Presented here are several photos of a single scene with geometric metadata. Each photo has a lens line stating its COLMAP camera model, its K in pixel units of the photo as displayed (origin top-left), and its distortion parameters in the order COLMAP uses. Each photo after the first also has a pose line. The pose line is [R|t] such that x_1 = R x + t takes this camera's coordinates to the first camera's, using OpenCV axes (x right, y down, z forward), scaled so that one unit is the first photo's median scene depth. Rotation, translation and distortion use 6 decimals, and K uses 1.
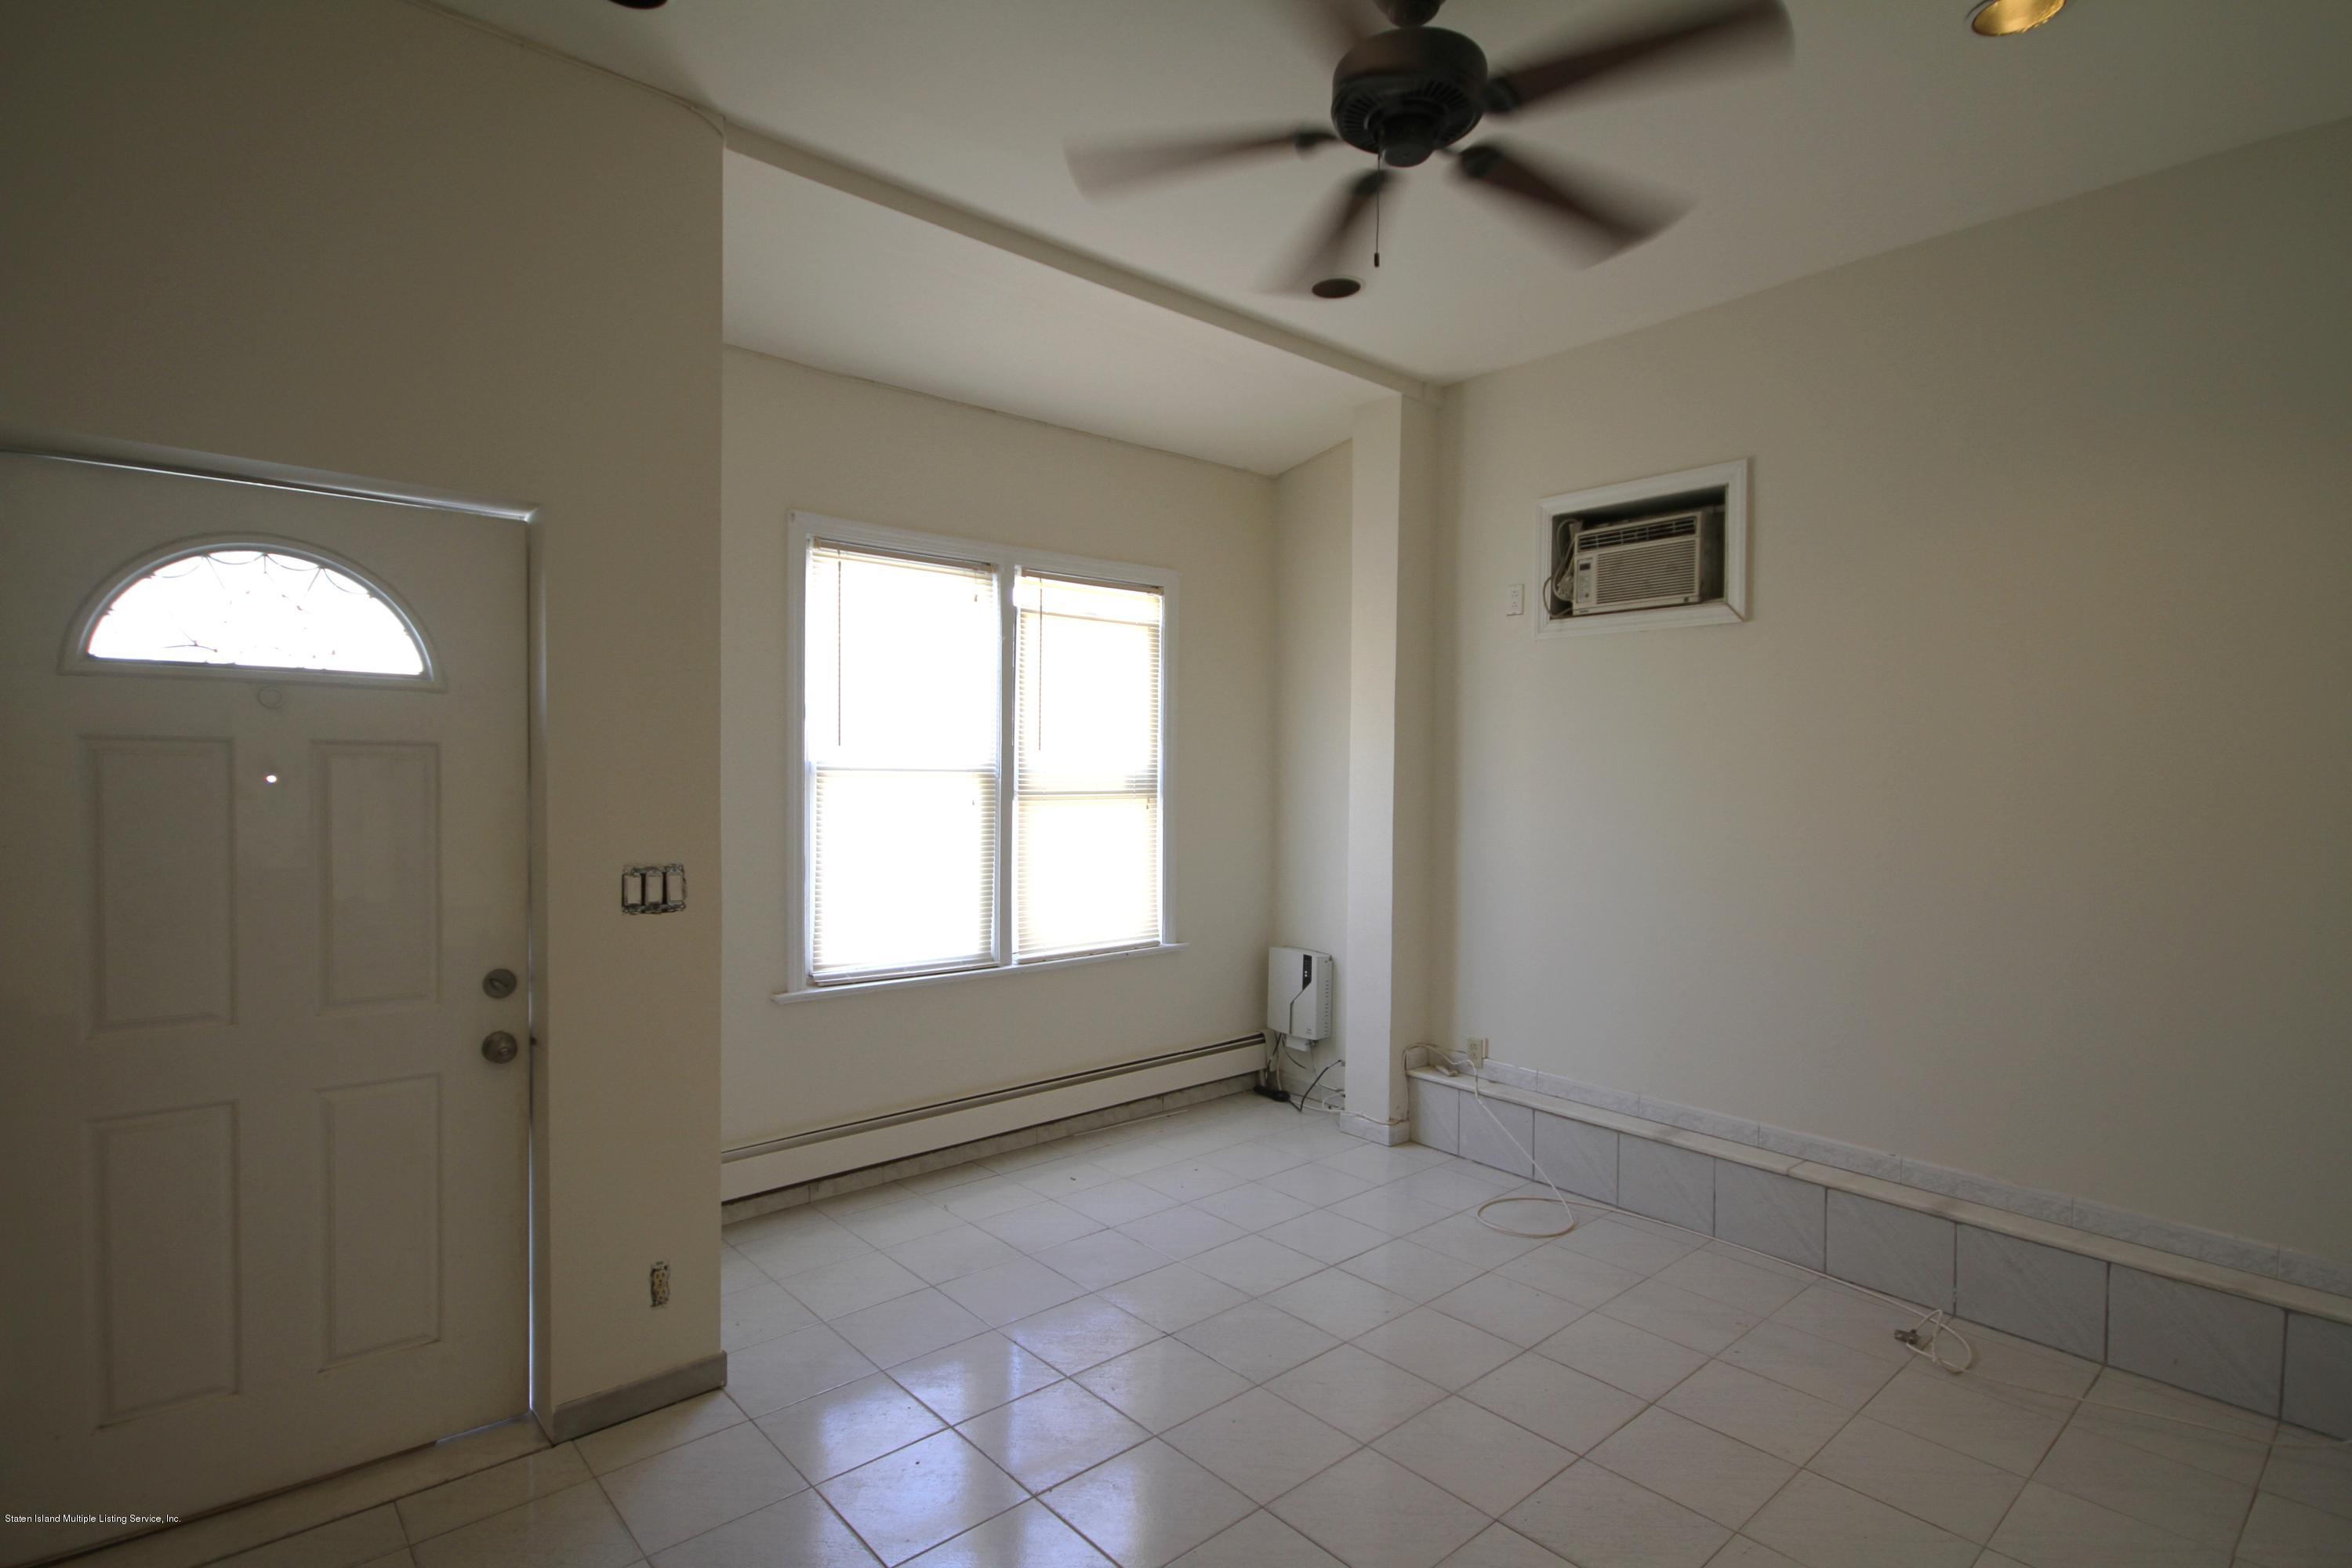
lens RADIAL K [[1165.9, 0, 1176.0], [0, 1165.9, 784.0], [0, 0, 1]] dist [-0.000782, -0.000274]
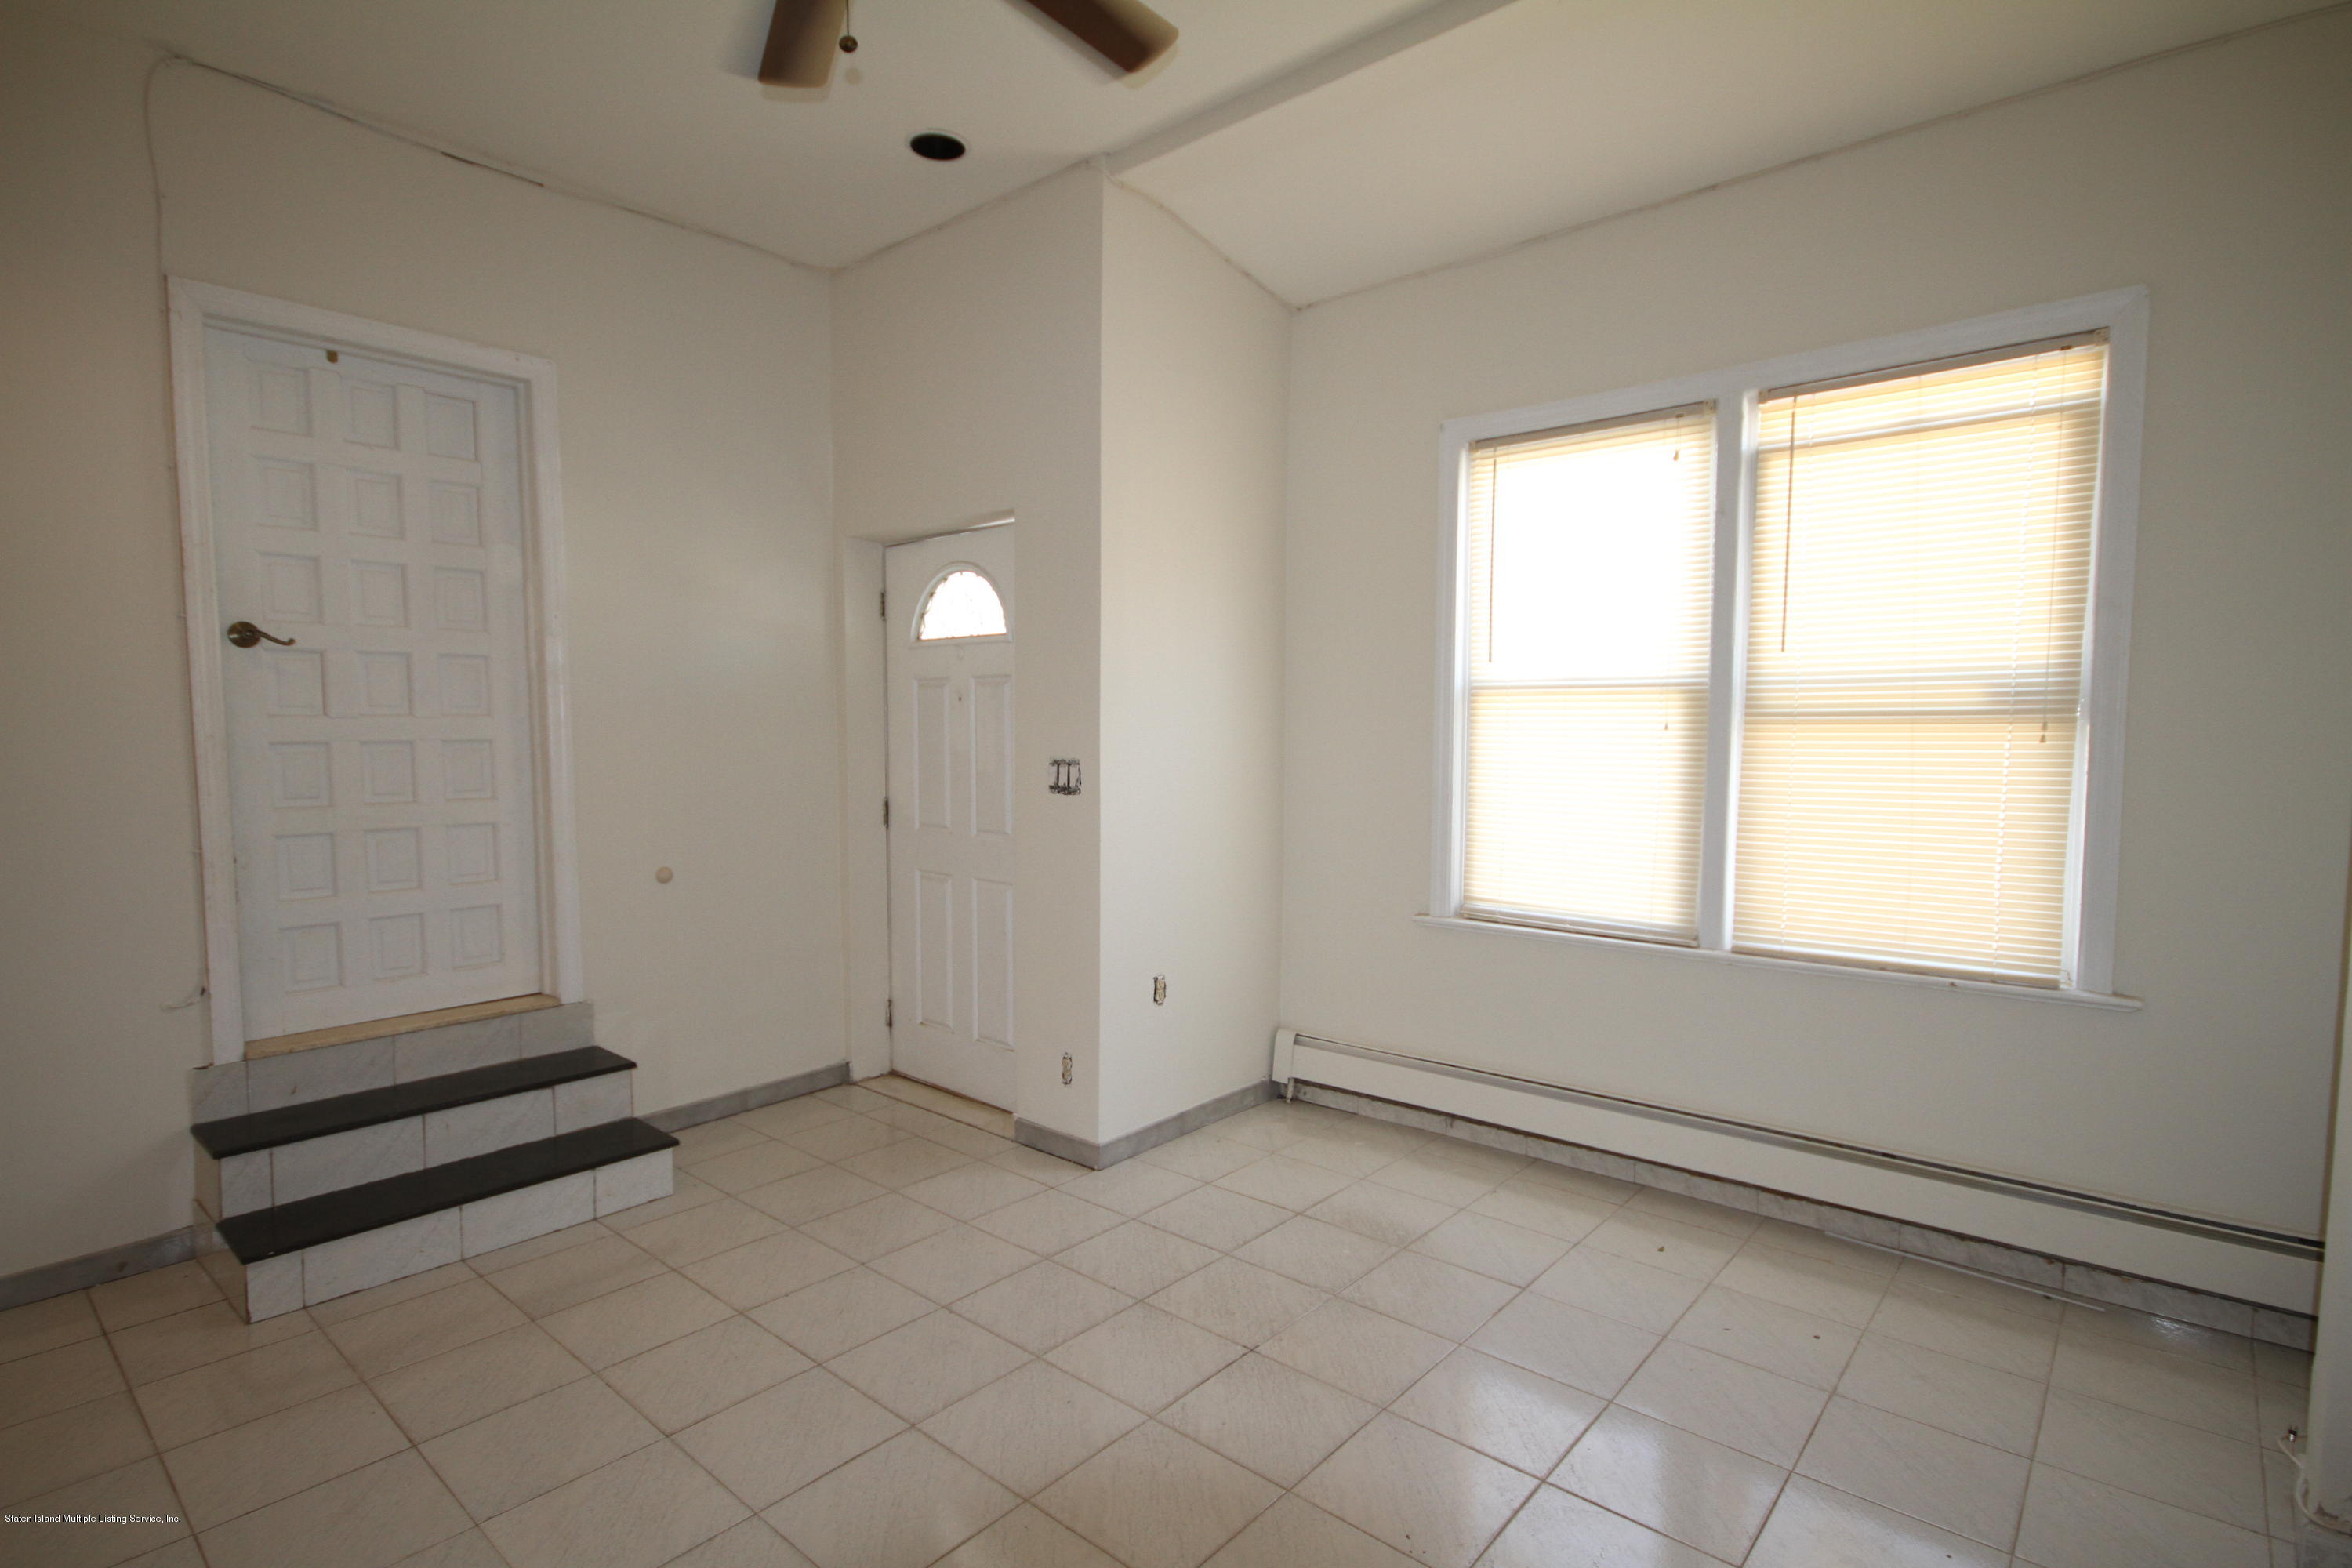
lens RADIAL K [[1165.9, 0, 1176.0], [0, 1165.9, 784.0], [0, 0, 1]] dist [-0.000782, -0.000274]
pose [[0.111825, 0.036101, -0.993072, 0.606294], [-0.012518, 0.999312, 0.034918, 0.033794], [0.993649, 0.008526, 0.112200, 0.652266]]
